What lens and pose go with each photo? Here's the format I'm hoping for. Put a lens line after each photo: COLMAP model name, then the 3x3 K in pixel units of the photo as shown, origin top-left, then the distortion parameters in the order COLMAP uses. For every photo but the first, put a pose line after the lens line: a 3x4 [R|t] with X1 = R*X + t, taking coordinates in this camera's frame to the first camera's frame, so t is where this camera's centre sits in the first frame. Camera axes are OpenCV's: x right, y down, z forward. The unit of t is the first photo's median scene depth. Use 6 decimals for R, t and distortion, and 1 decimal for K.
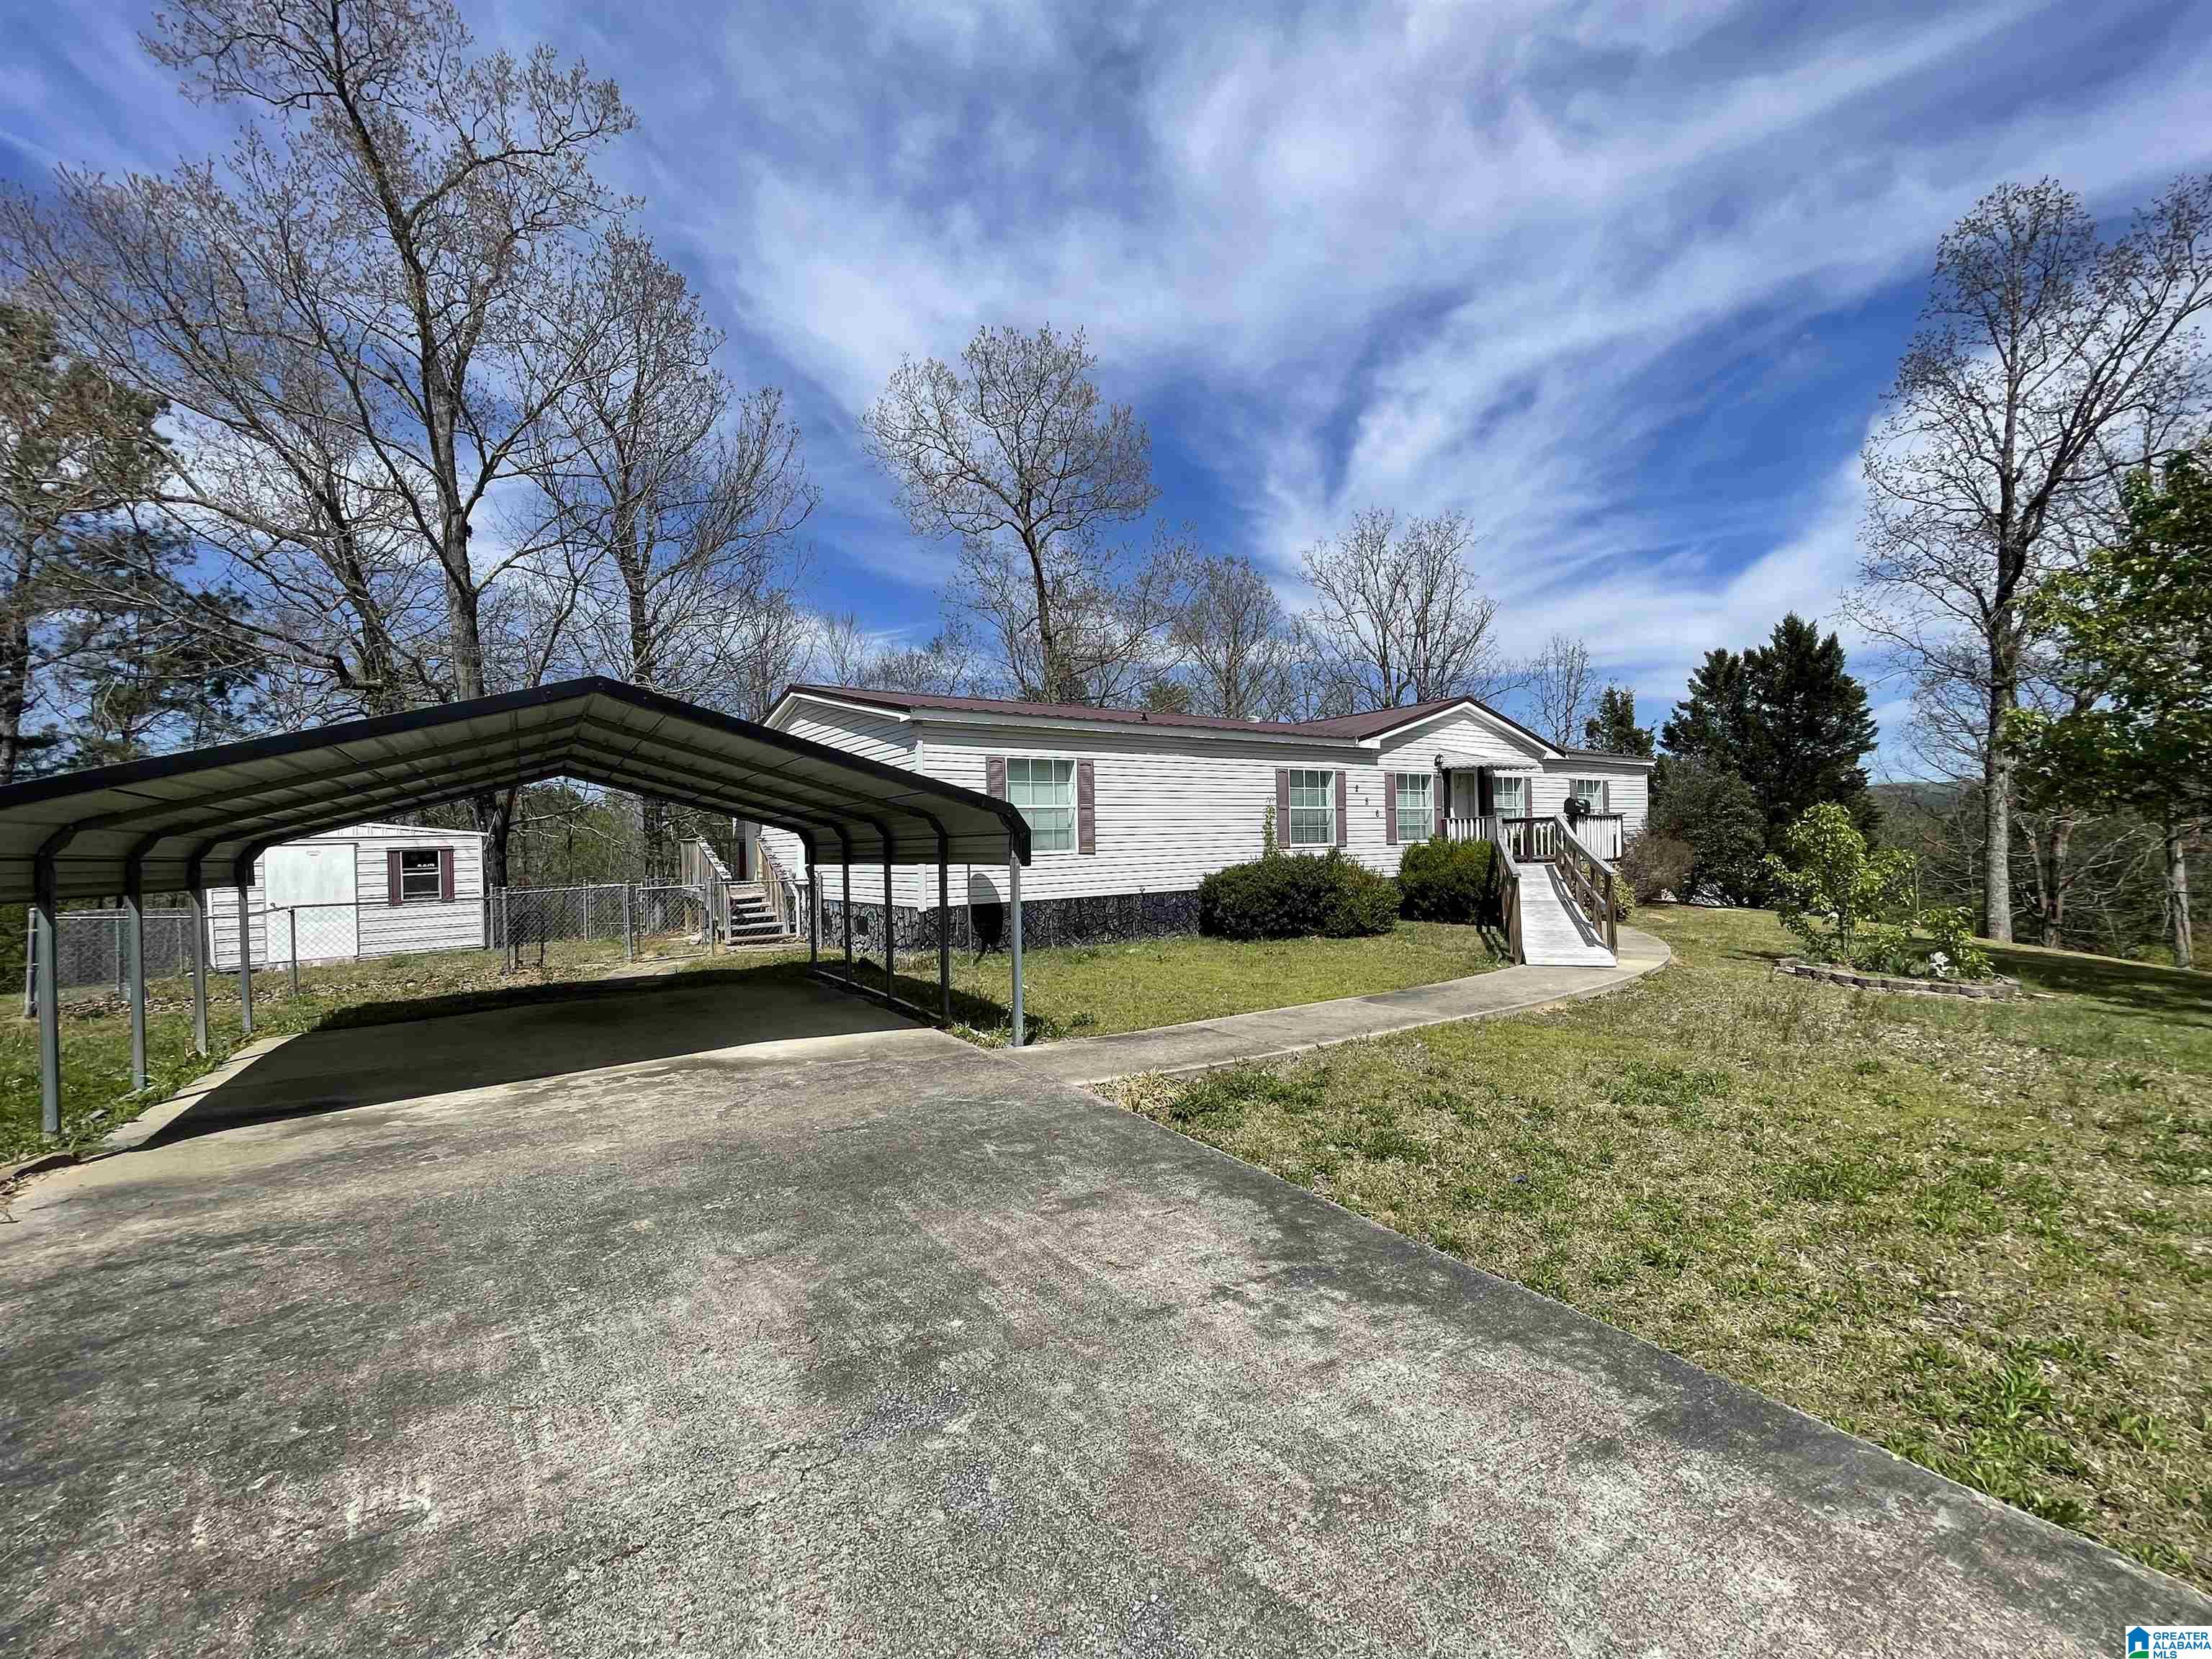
lens RADIAL K [[910.1, 0, 1088.9], [0, 910.1, 834.1], [0, 0, 1]] dist [-0.003422, 0.001794]
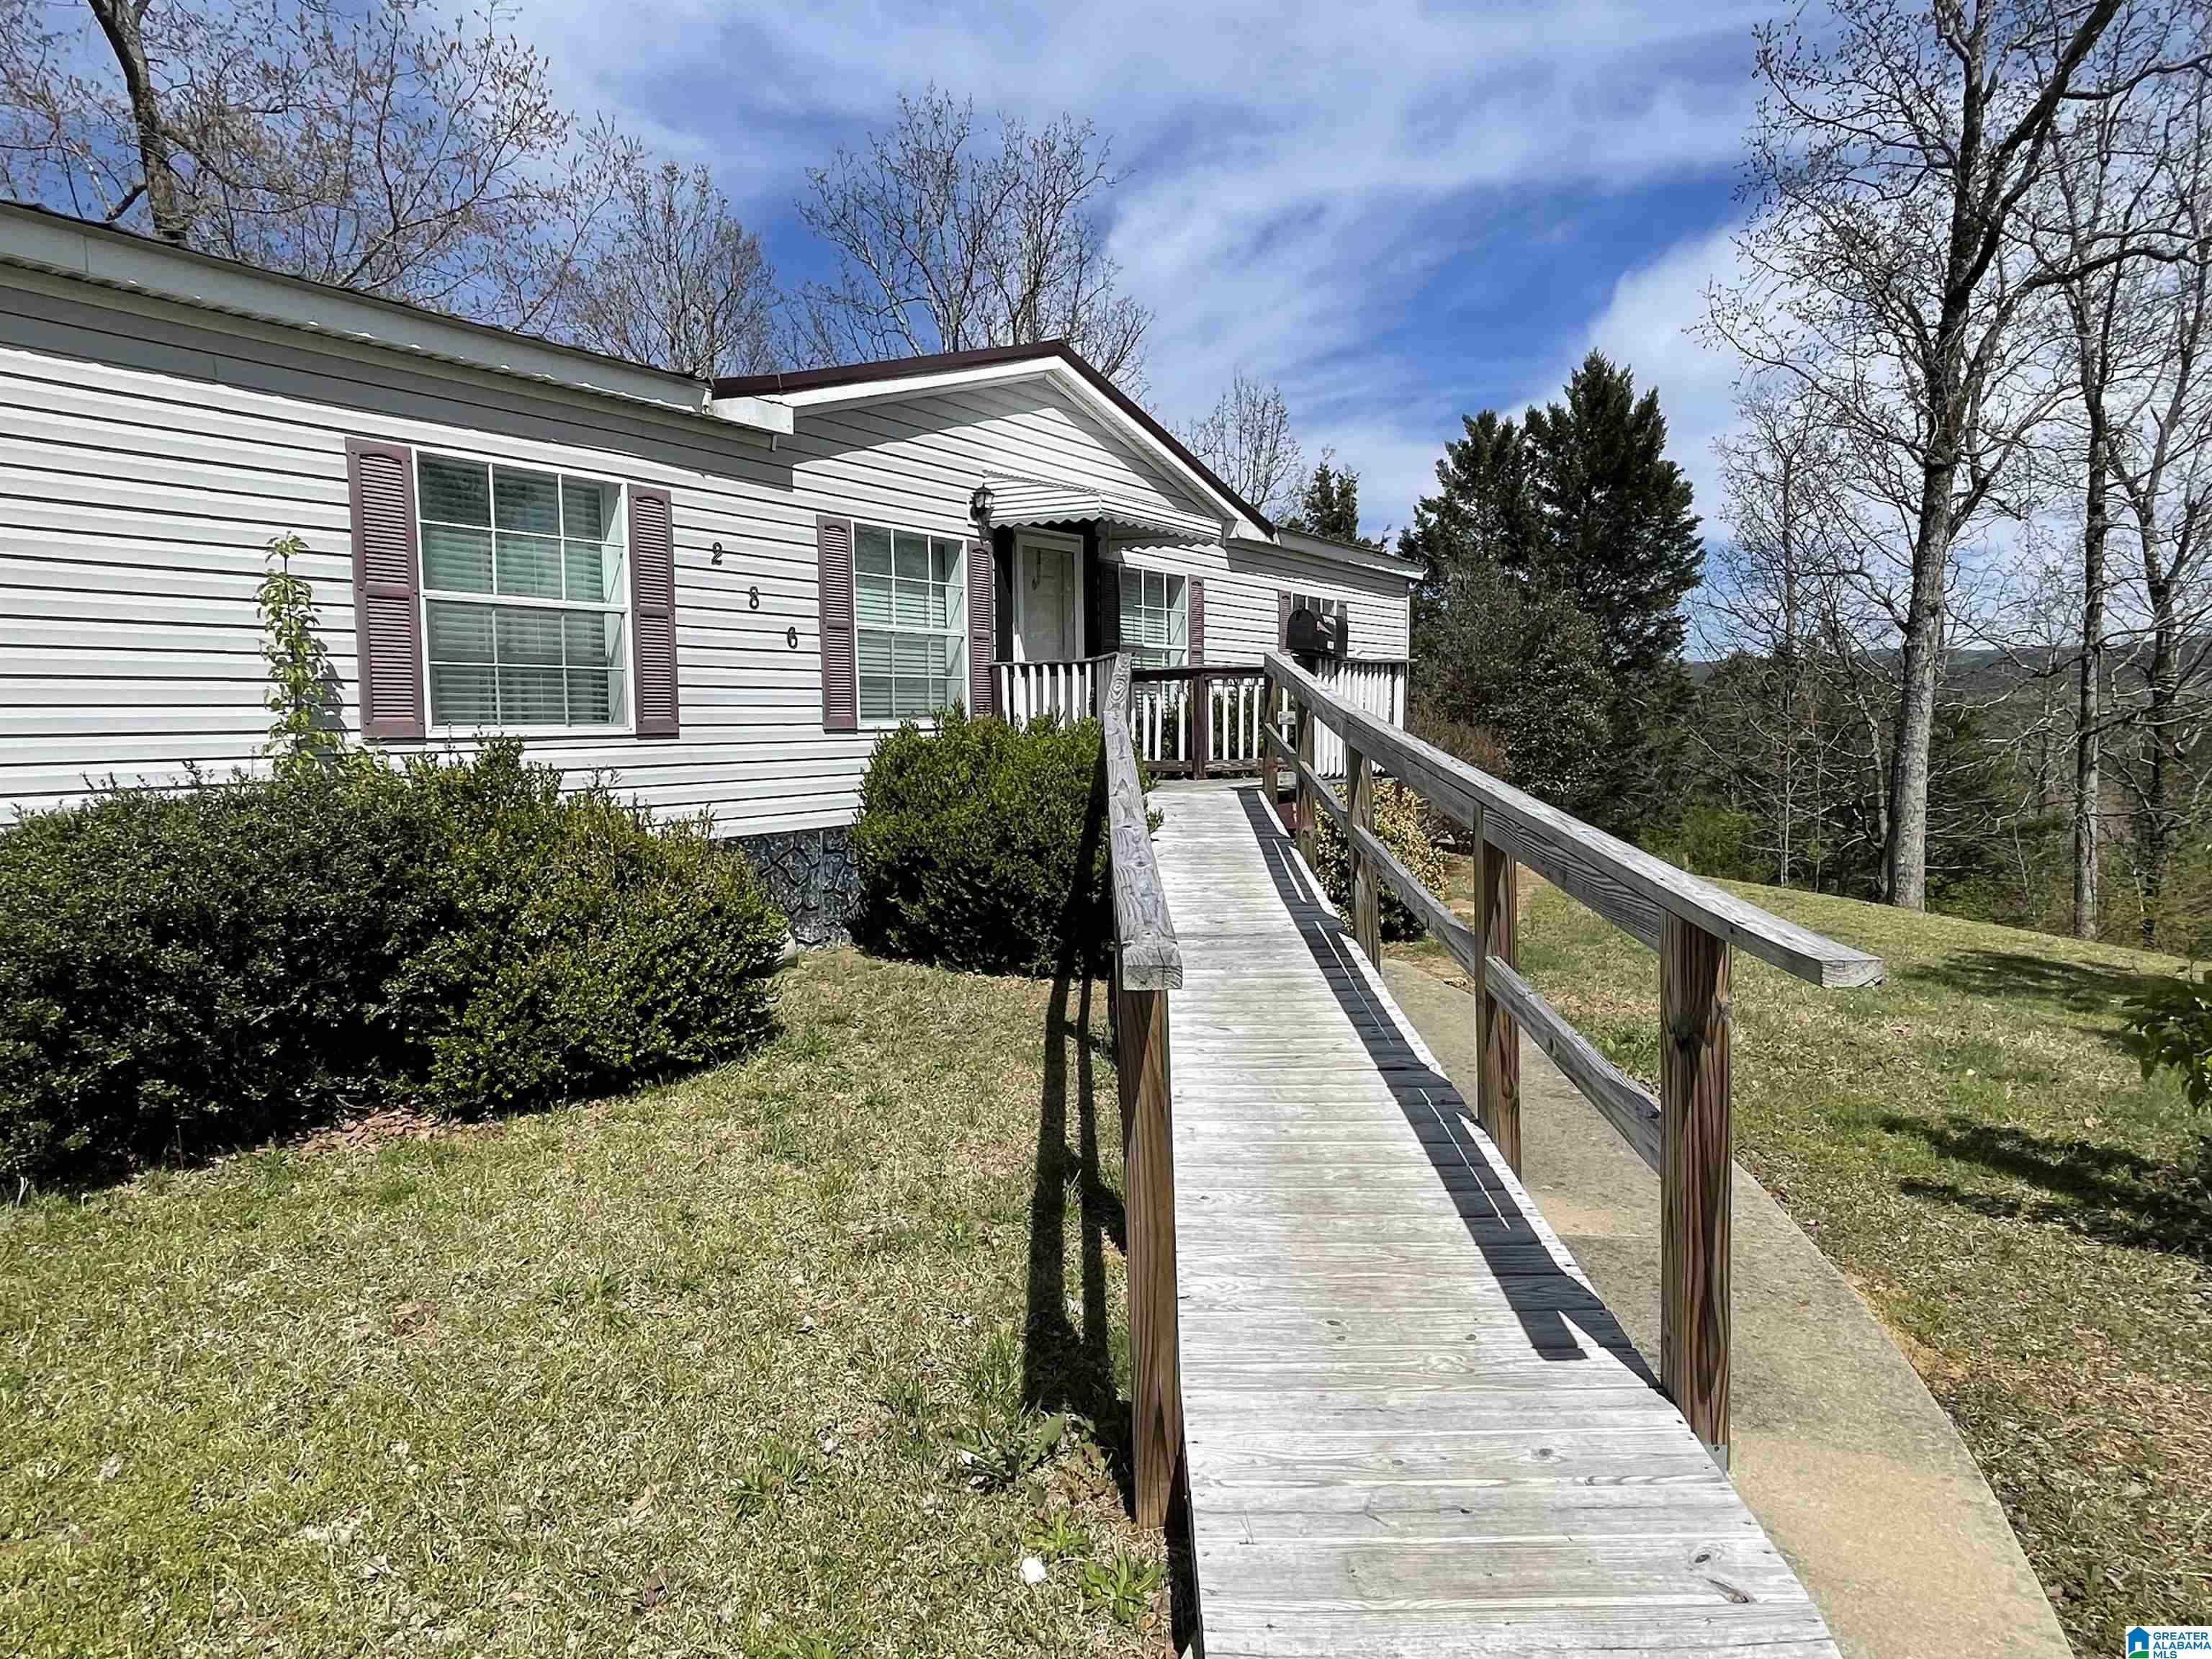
lens RADIAL K [[1283.3, 0, 1056.5], [0, 1283.3, 831.5], [0, 0, 1]] dist [0.004387, -0.001318]
pose [[0.939694, -0.018491, 0.341516, 0.256347], [-0.011976, 0.996146, 0.086888, 0.006108], [-0.341806, -0.085738, 0.935851, 0.540880]]
